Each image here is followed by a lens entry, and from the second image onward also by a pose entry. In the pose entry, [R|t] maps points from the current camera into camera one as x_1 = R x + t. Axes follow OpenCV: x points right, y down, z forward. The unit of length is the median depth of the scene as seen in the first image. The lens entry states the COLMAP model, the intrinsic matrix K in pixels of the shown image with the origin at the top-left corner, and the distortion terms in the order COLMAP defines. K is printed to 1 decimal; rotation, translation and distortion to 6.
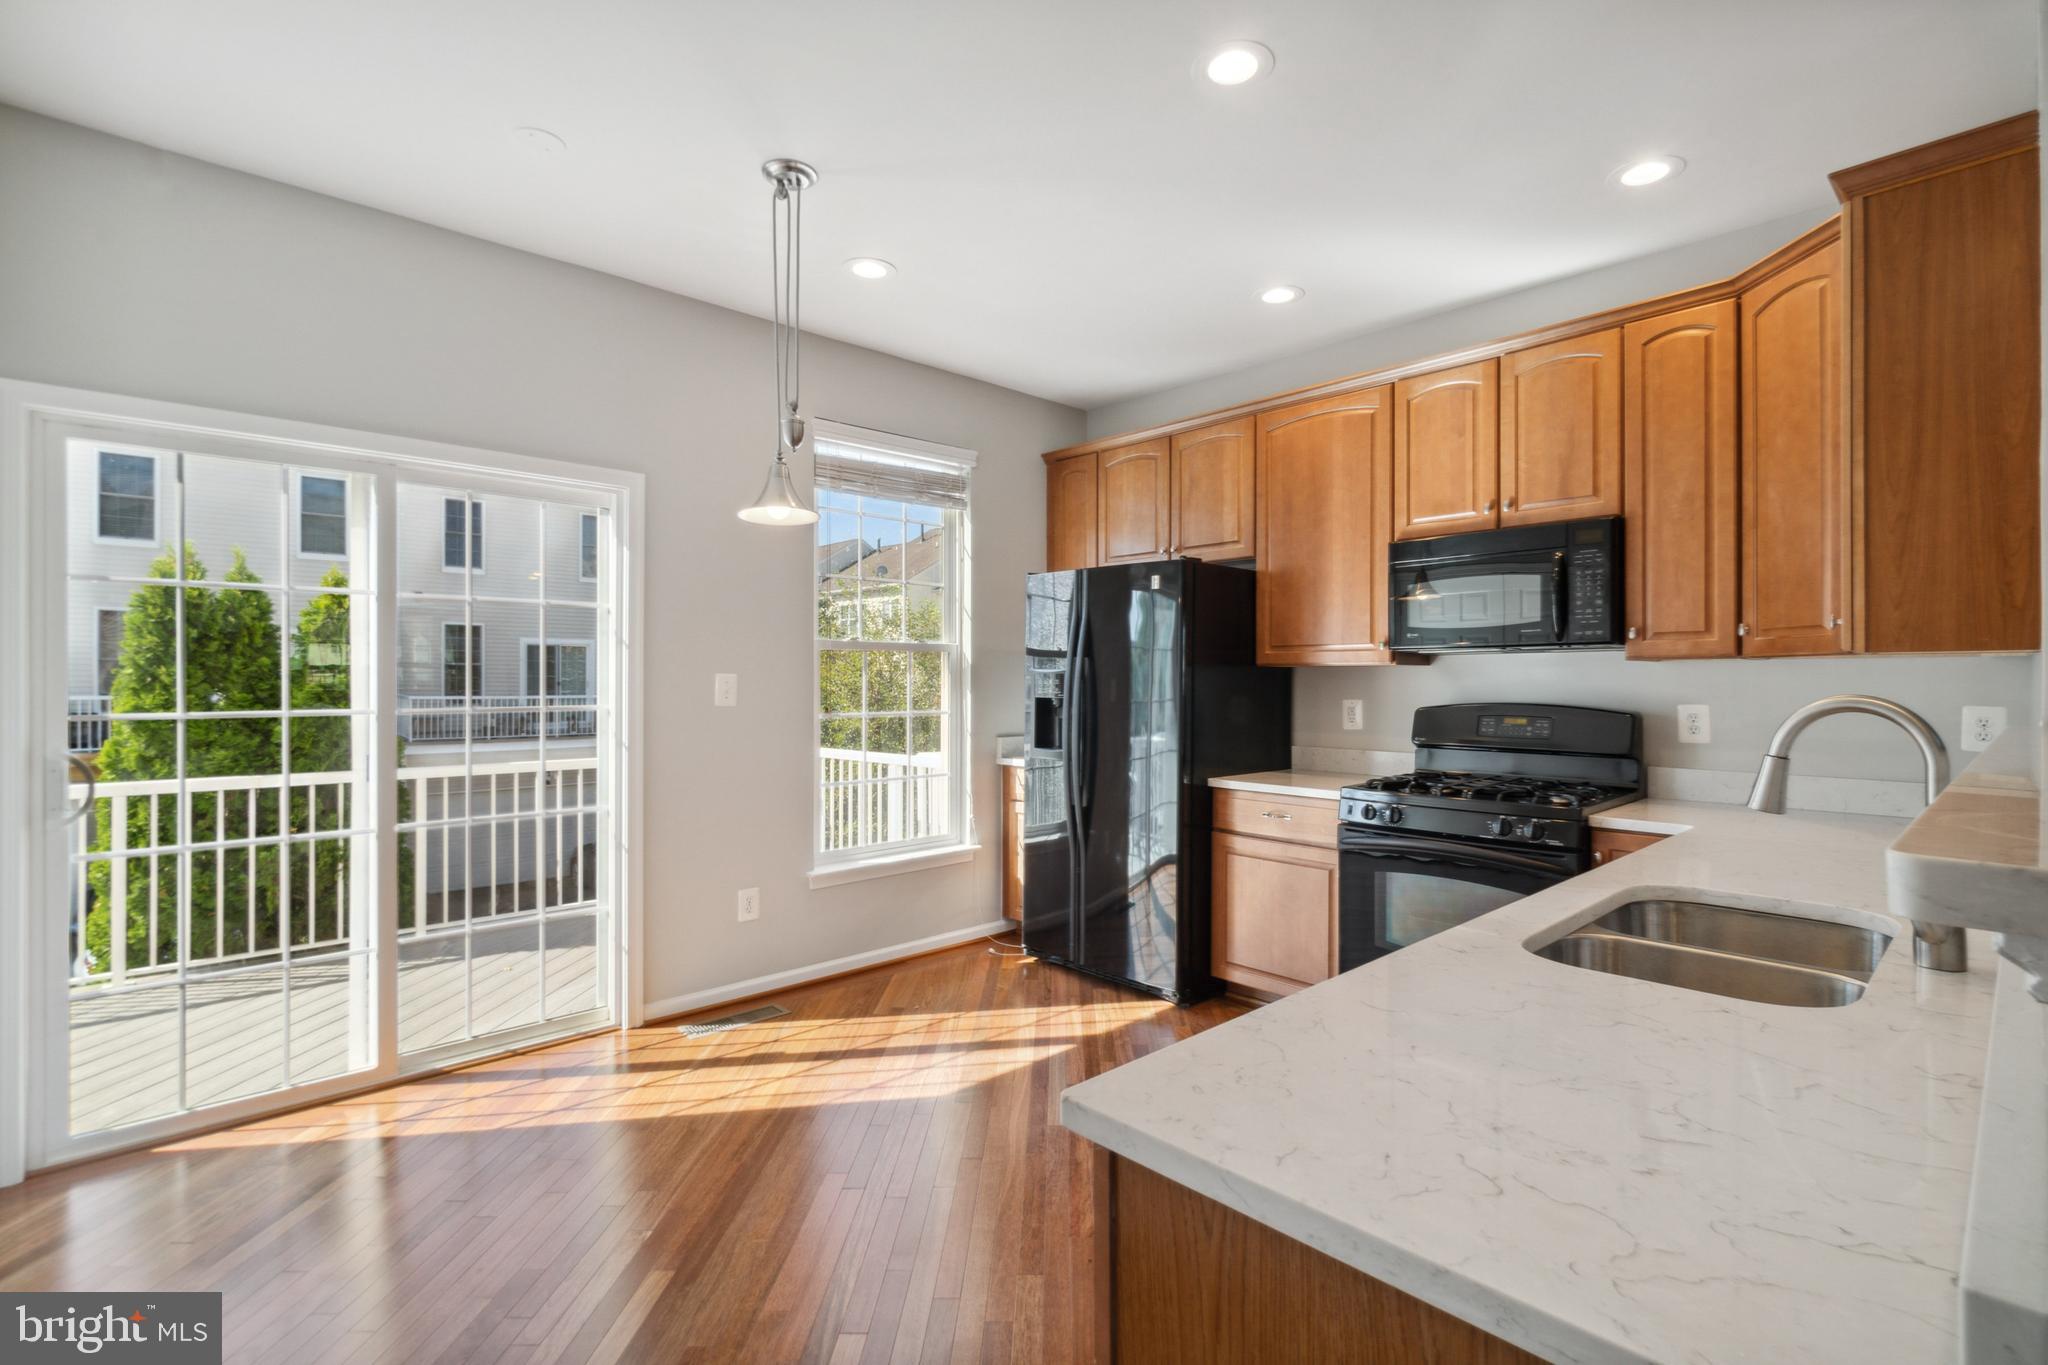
lens RADIAL K [[922.1, 0, 1028.4], [0, 922.1, 674.8], [0, 0, 1]] dist [-0.000139, -0.000070]
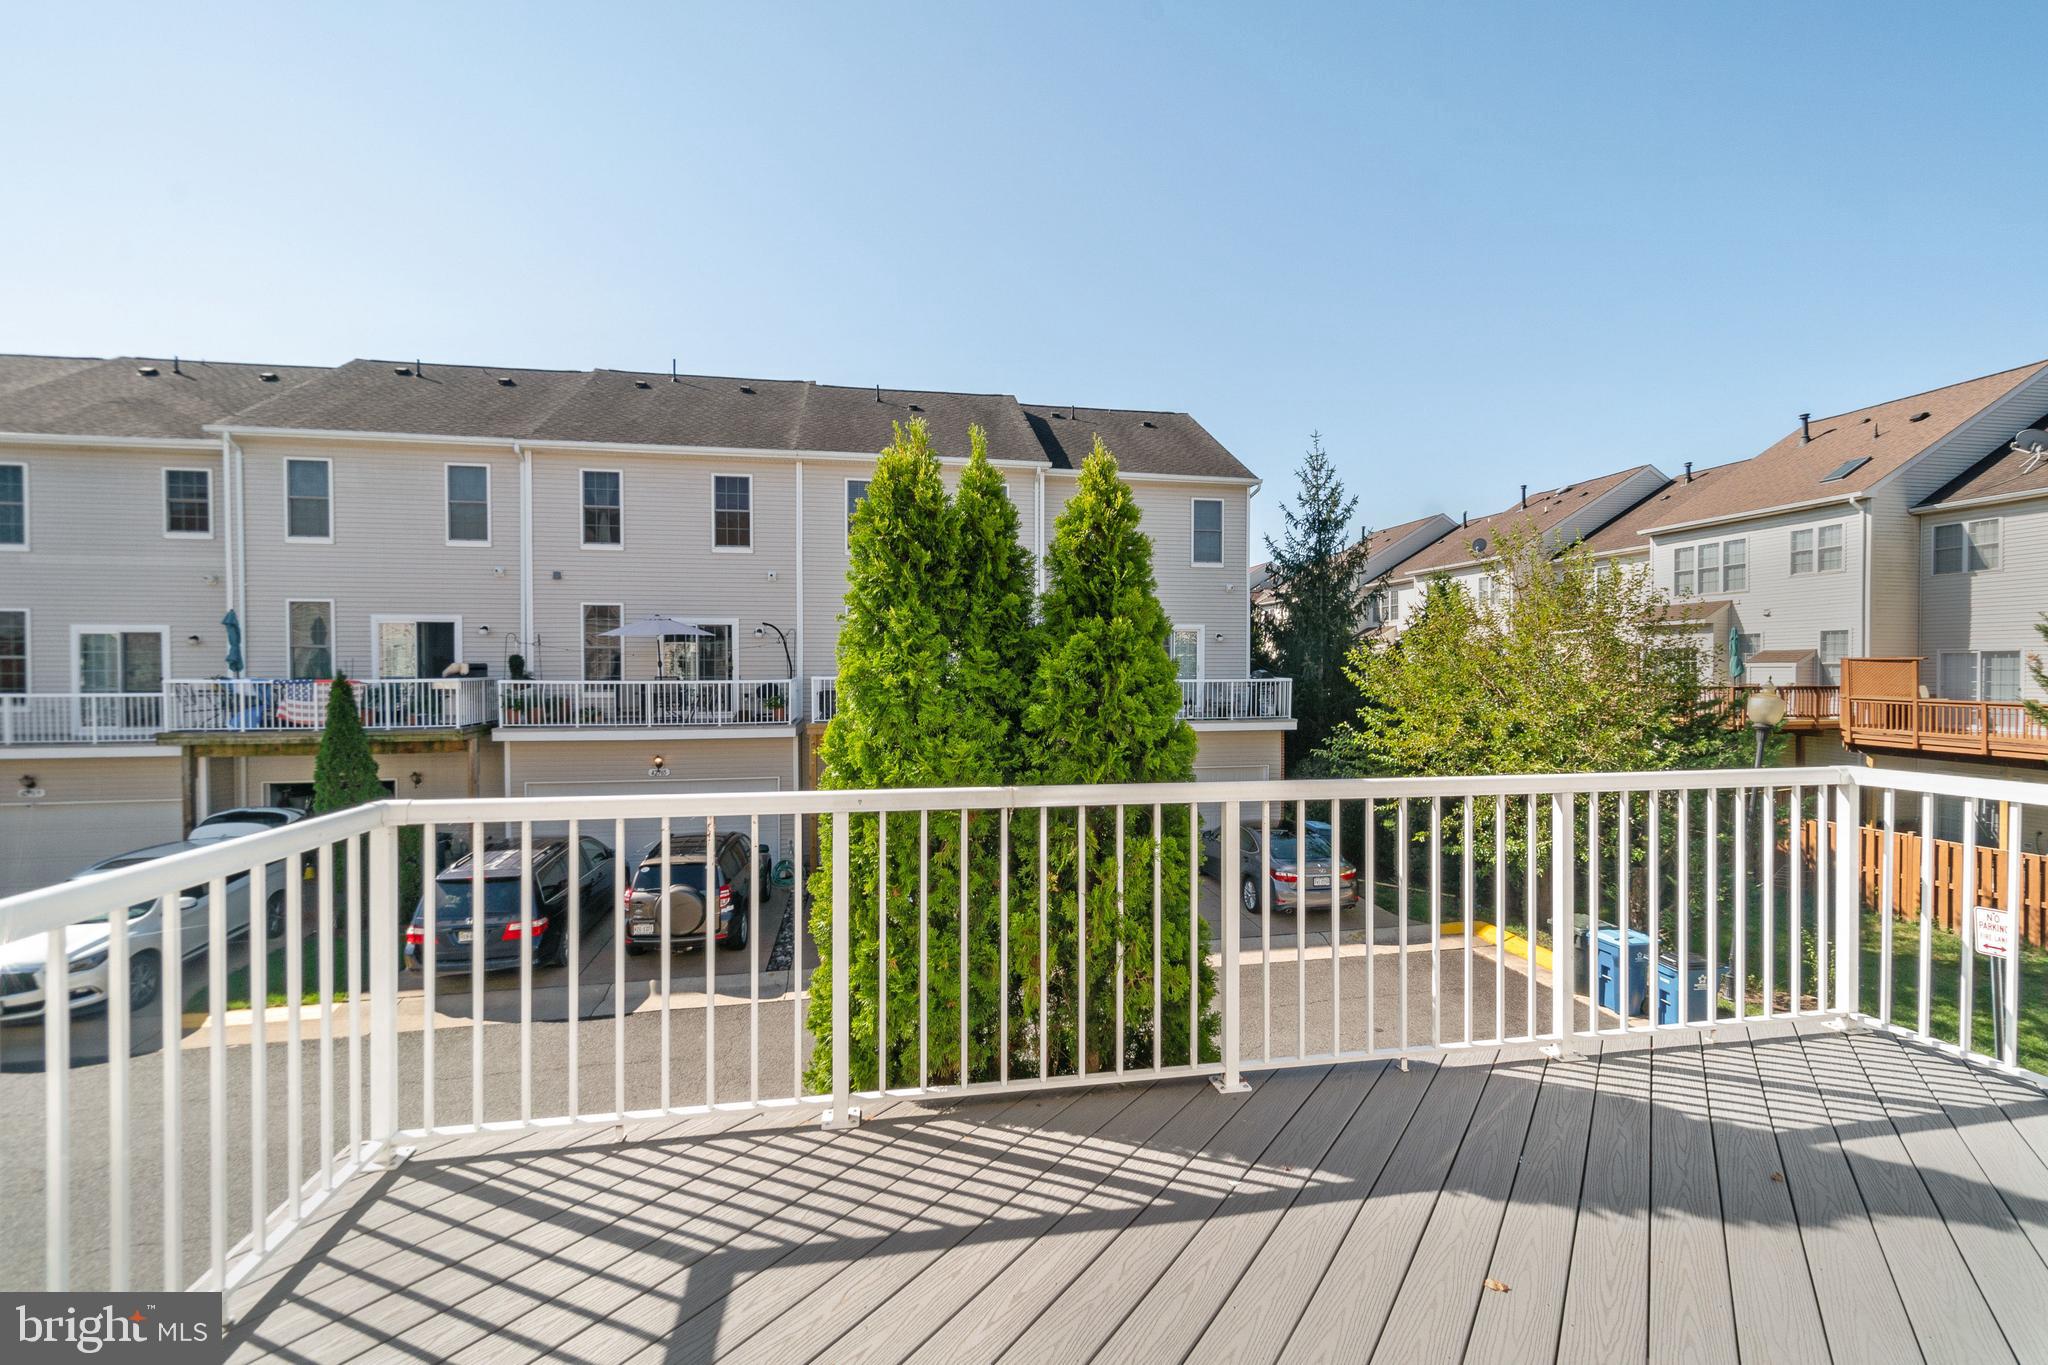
lens RADIAL K [[922.1, 0, 1028.4], [0, 922.1, 674.8], [0, 0, 1]] dist [-0.000139, -0.000070]
pose [[0.841247, 0.006839, -0.540607, -0.491856], [-0.003245, 0.999966, 0.007601, 0.031573], [0.540641, -0.004640, 0.841241, 0.490509]]
